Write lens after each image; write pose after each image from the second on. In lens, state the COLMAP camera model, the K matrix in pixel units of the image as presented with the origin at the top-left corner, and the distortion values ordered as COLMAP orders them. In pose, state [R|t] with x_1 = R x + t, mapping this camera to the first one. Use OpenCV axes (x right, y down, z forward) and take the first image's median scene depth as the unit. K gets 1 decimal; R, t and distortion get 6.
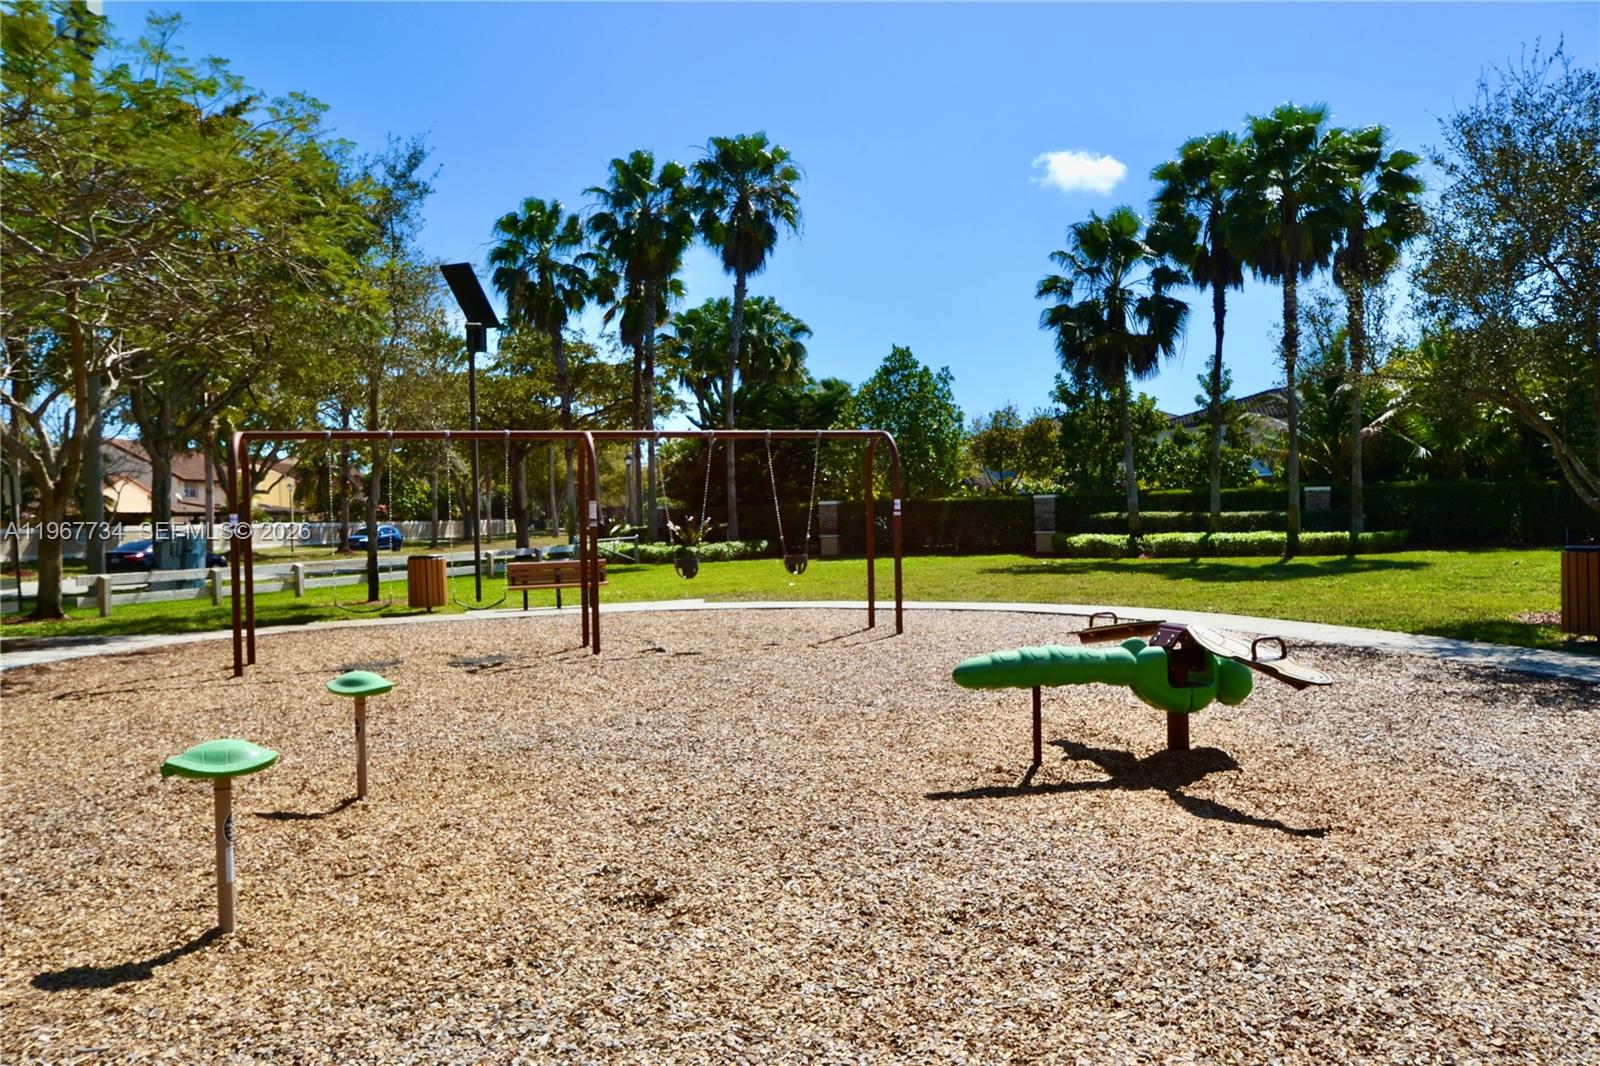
lens RADIAL K [[1199.4, 0, 802.8], [0, 1199.4, 525.2], [0, 0, 1]] dist [-0.013956, -0.002202]
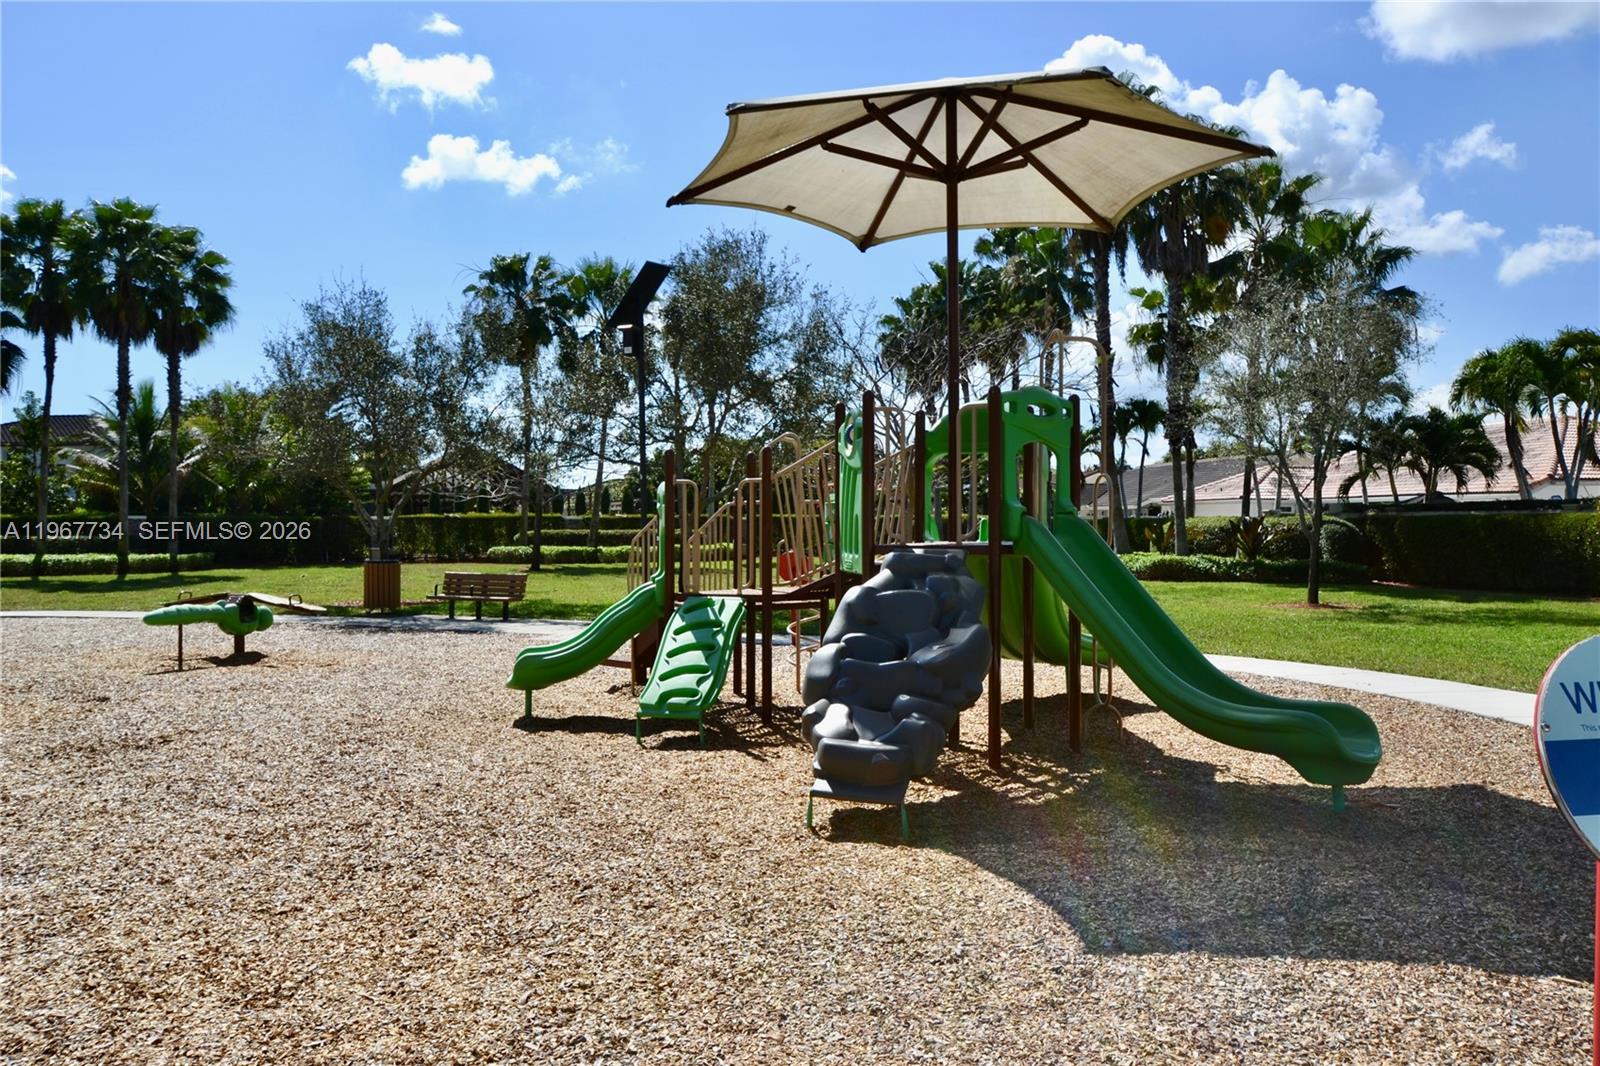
lens RADIAL K [[1267.4, 0, 814.5], [0, 1267.4, 573.7], [0, 0, 1]] dist [-0.003705, -0.005316]
pose [[0.563558, -0.009579, 0.826021, -0.241769], [-0.006041, 0.999858, 0.015716, 0.001545], [-0.826054, -0.013847, 0.563420, -0.276414]]
